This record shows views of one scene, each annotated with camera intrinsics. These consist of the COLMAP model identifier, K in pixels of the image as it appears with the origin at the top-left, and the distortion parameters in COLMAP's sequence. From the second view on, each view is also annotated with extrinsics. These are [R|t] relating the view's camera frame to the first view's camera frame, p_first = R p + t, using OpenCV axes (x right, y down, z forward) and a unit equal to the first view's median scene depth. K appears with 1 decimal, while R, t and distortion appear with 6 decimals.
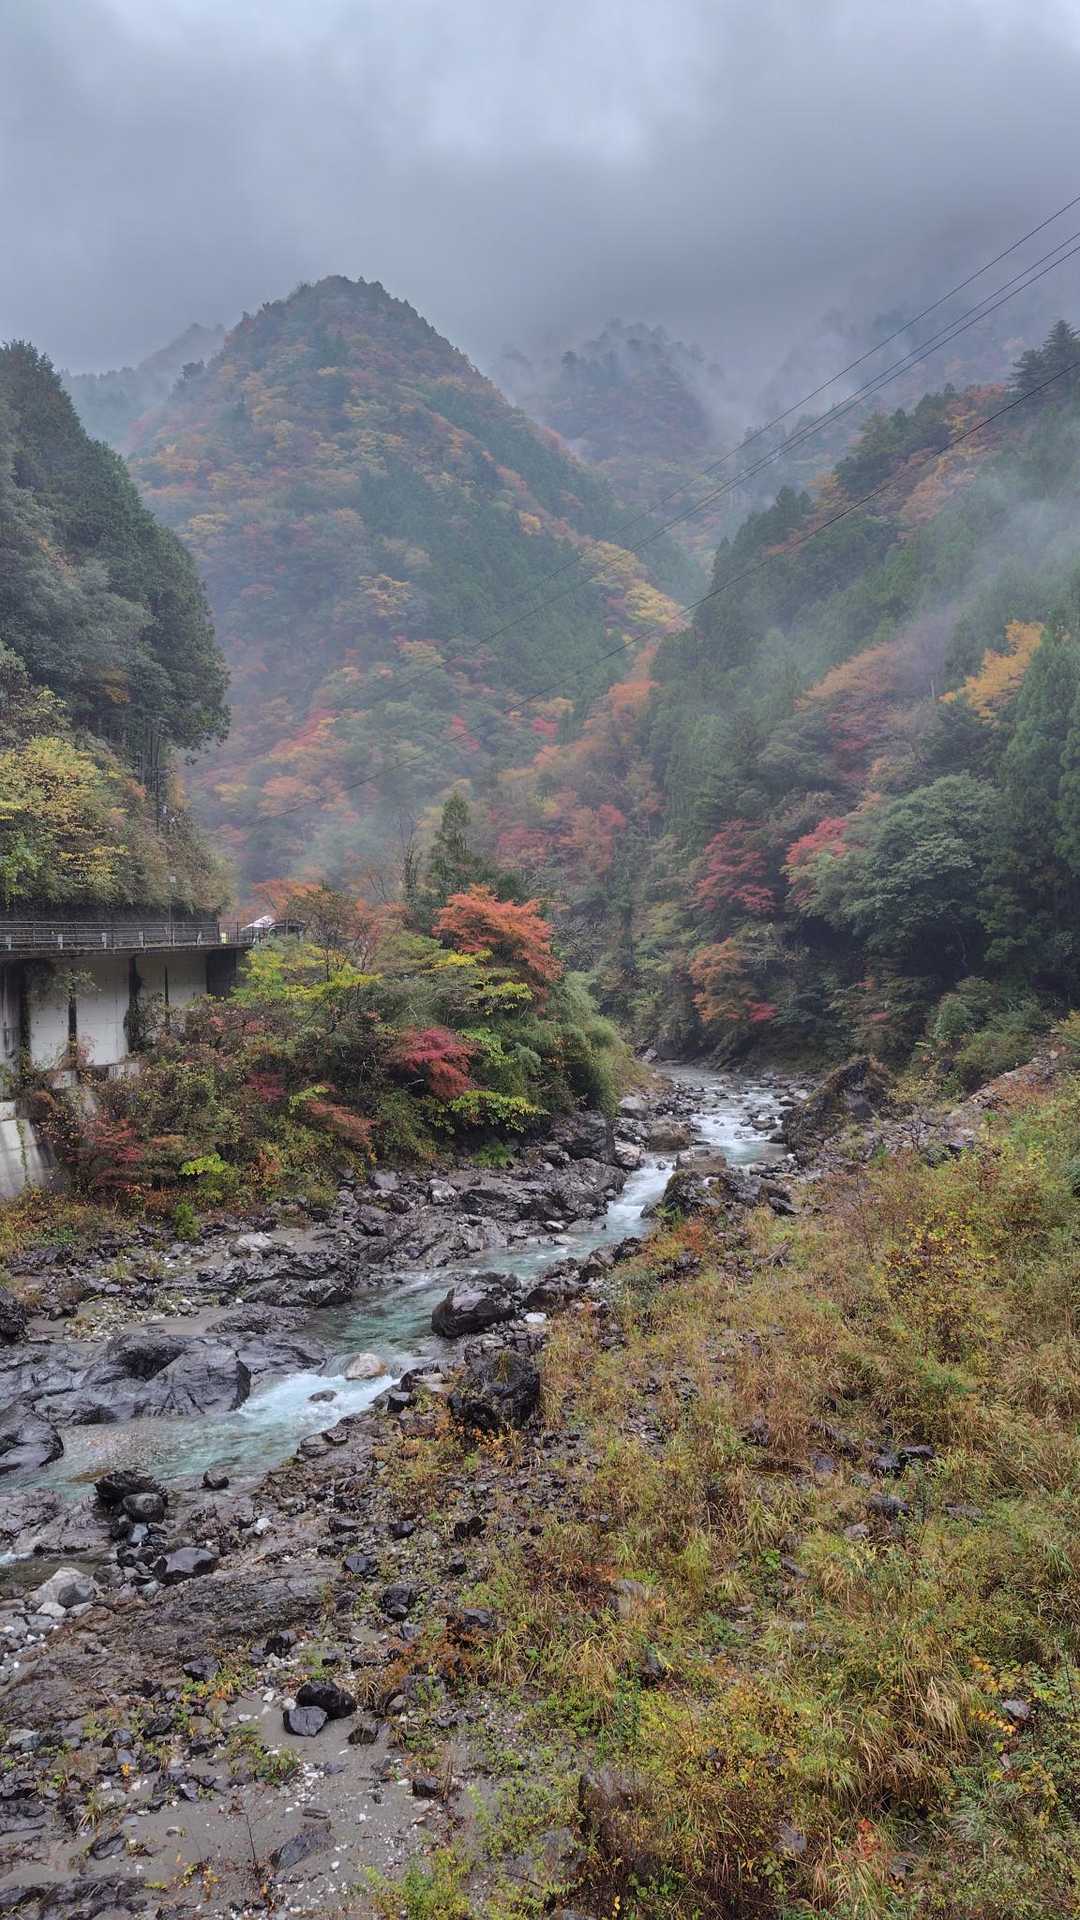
lens RADIAL K [[1534.3, 0, 540.0], [0, 1534.3, 960.0], [0, 0, 1]] dist [0.012998, 0.006750]
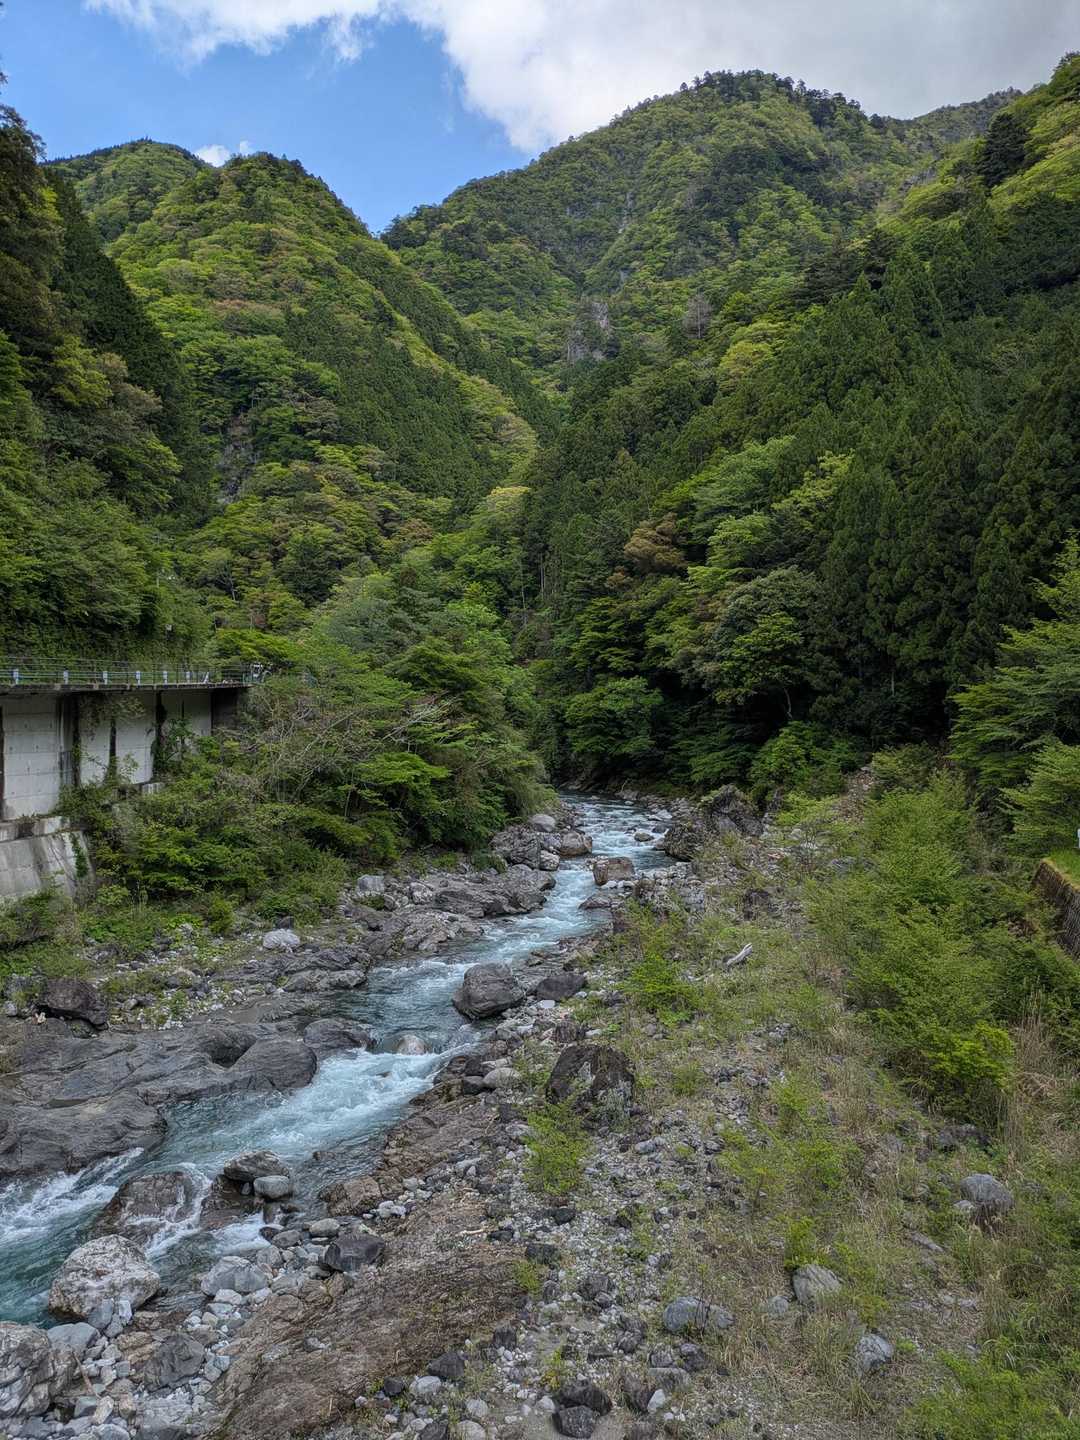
lens RADIAL K [[1159.0, 0, 540.0], [0, 1159.0, 720.0], [0, 0, 1]] dist [-0.017518, -0.015553]
pose [[0.987949, 0.024738, 0.152793, -0.081180], [-0.027030, 0.999551, 0.012936, 0.000085], [-0.152404, -0.016910, 0.988174, 0.060060]]
